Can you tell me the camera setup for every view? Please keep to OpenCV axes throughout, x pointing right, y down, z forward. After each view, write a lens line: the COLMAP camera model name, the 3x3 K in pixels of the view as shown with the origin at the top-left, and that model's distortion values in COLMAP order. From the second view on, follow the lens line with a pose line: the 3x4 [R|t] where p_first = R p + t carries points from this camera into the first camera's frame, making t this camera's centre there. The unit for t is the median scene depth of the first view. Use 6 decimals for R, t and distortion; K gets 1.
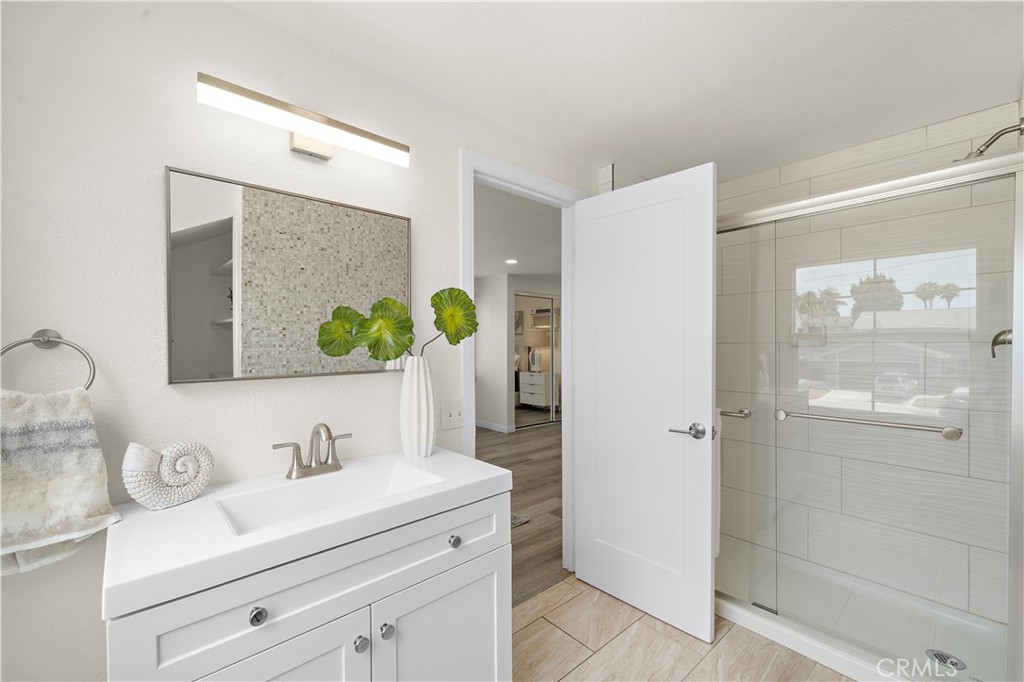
lens RADIAL K [[417.9, 0, 512.7], [0, 417.9, 348.0], [0, 0, 1]] dist [-0.003243, 0.000375]
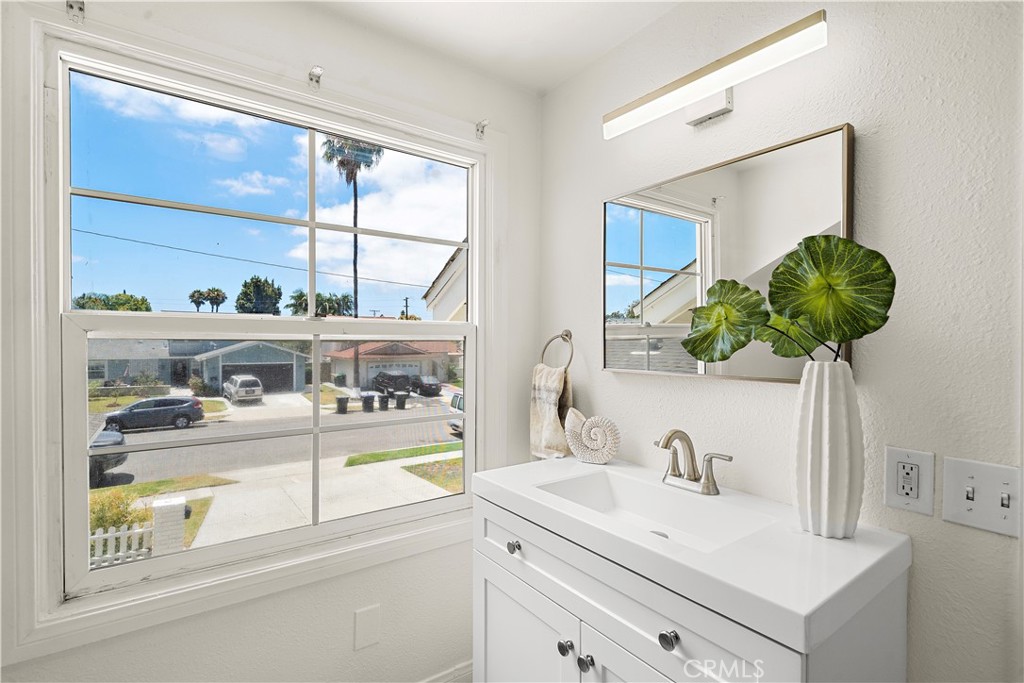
lens RADIAL K [[482.1, 0, 515.4], [0, 482.1, 339.5], [0, 0, 1]] dist [0.001765, 0.000509]
pose [[-0.095370, 0.008332, -0.995407, 0.664897], [-0.003339, 0.999957, 0.008690, -0.019263], [0.995436, 0.004152, -0.095338, 0.858924]]
